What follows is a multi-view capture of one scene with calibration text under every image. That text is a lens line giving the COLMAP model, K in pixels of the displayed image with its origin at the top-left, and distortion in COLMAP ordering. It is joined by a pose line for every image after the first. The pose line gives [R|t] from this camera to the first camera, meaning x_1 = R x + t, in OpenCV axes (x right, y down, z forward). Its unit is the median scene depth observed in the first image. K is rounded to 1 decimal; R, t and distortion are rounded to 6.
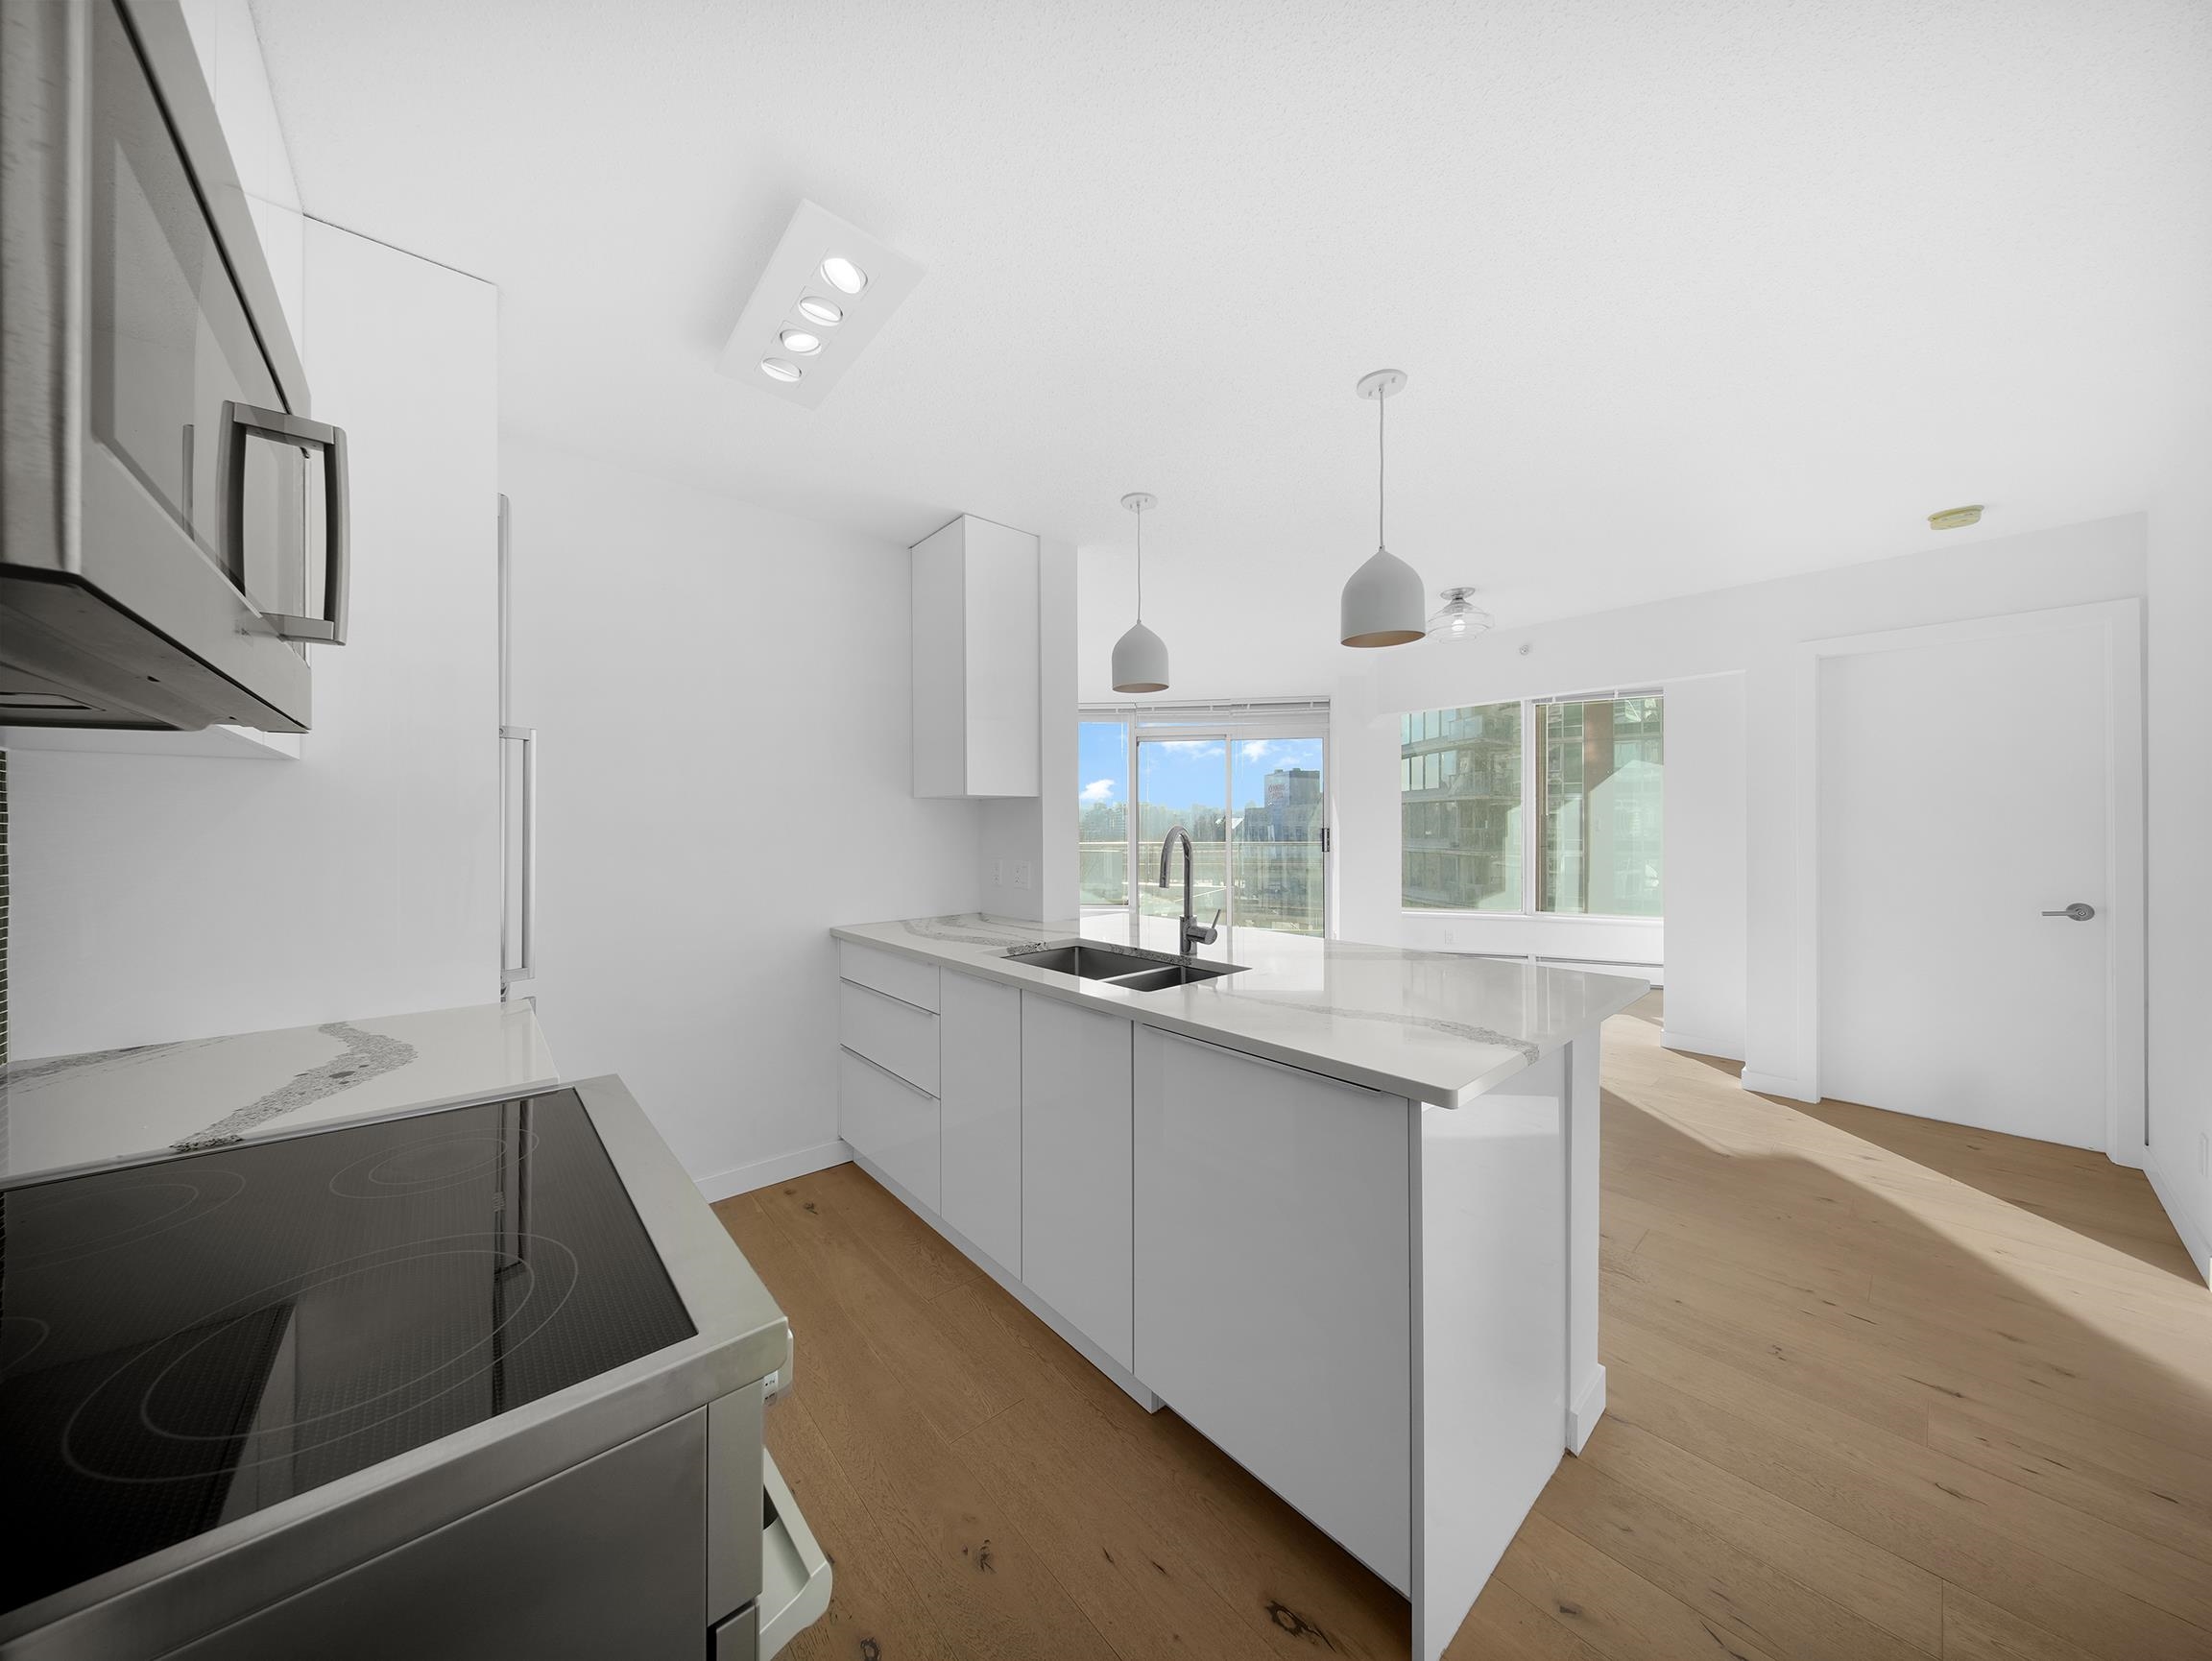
lens RADIAL K [[730.8, 0, 1107.4], [0, 730.8, 818.2], [0, 0, 1]] dist [0.015061, -0.006559]
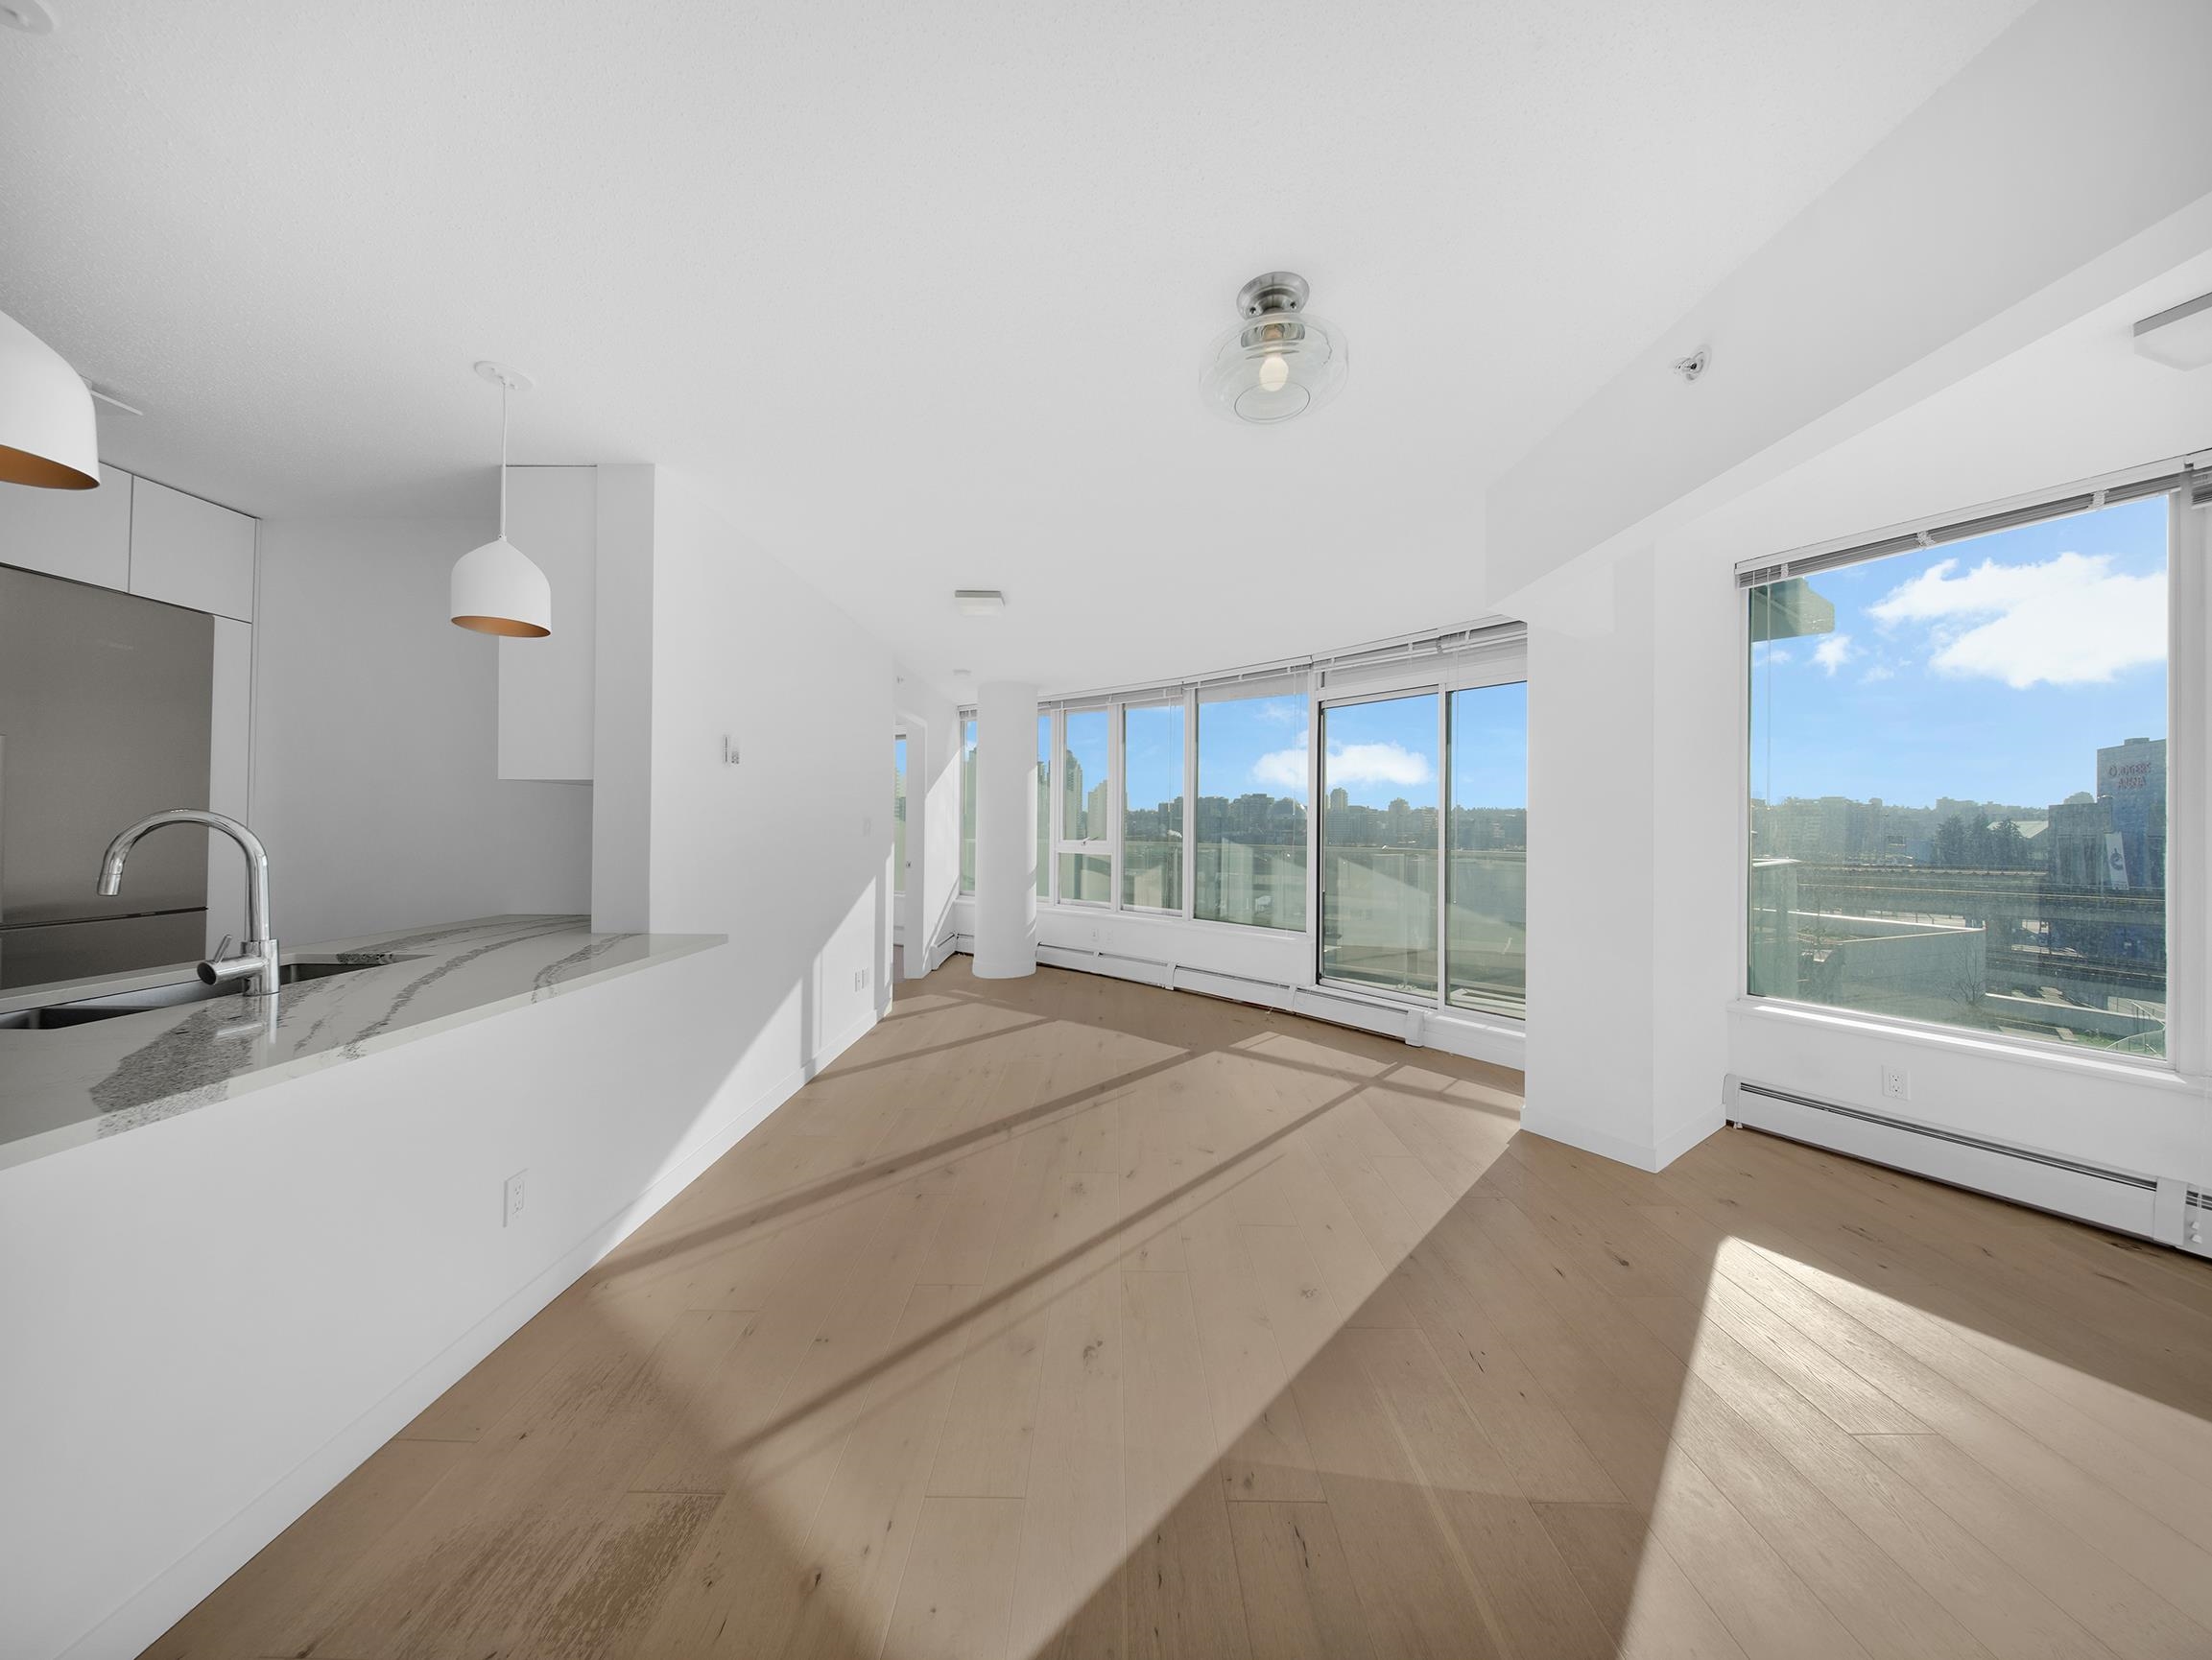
lens RADIAL K [[730.4, 0, 1103.6], [0, 730.4, 814.5], [0, 0, 1]] dist [0.010485, -0.005658]
pose [[0.740800, 0.000771, -0.671725, 0.385255], [-0.004325, 0.999984, -0.003623, 0.003935], [0.671711, 0.005589, 0.740792, 0.334261]]
